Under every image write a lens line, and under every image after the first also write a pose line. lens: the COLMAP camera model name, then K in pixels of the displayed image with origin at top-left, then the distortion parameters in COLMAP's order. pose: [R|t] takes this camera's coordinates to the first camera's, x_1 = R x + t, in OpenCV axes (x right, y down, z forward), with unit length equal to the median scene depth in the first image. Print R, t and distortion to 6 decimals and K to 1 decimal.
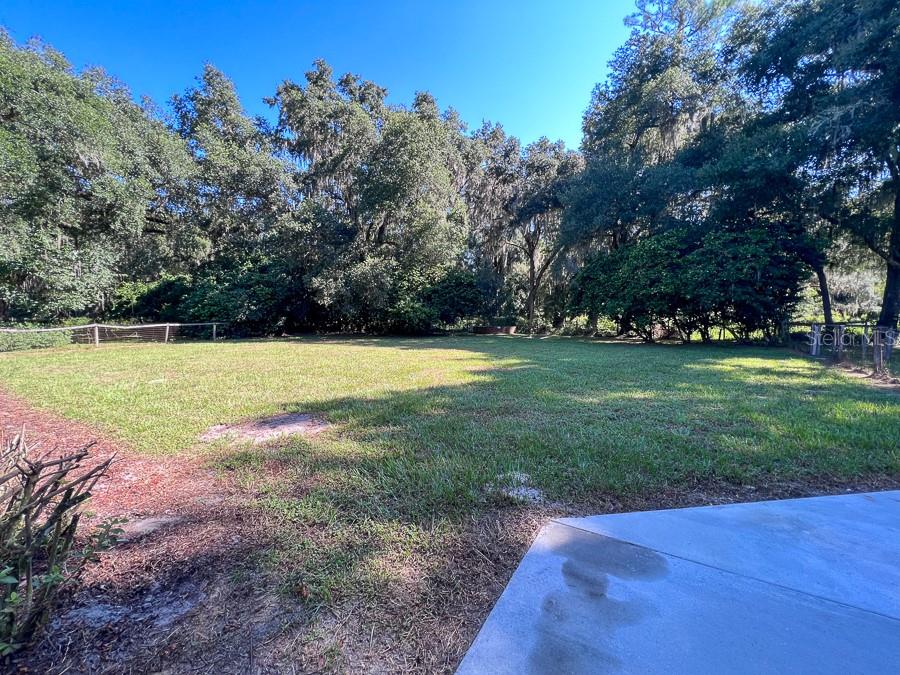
lens RADIAL K [[363.2, 0, 440.3], [0, 363.2, 360.9], [0, 0, 1]] dist [-0.001855, -0.000212]
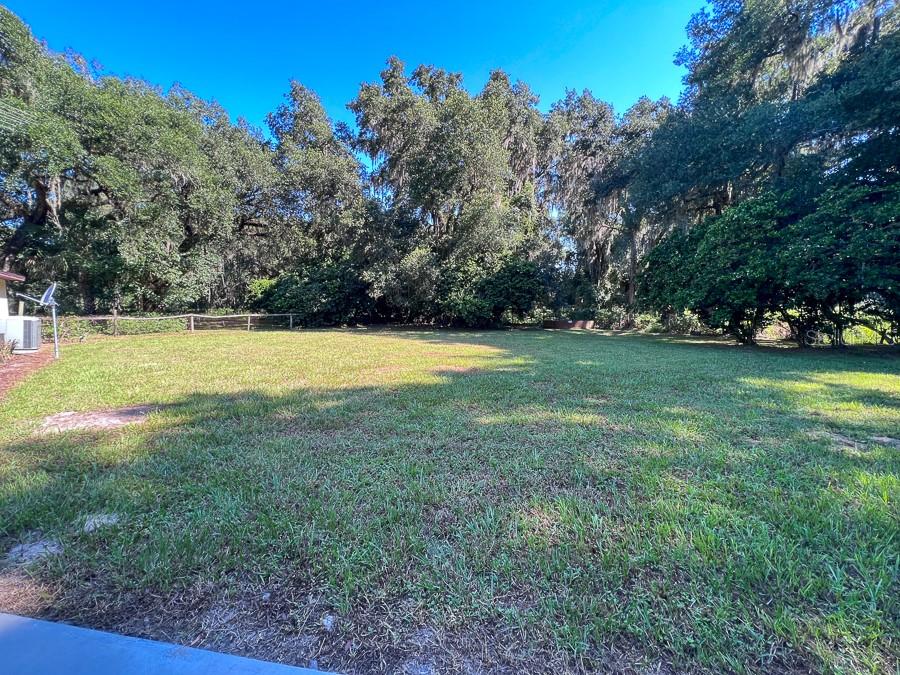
lens RADIAL K [[363.1, 0, 434.0], [0, 363.1, 356.7], [0, 0, 1]] dist [0.000361, -0.000286]
pose [[0.952682, 0.043856, -0.300788, 0.146280], [-0.040826, 0.999032, 0.016356, -0.009415], [0.301214, -0.003302, 0.953551, 0.065274]]
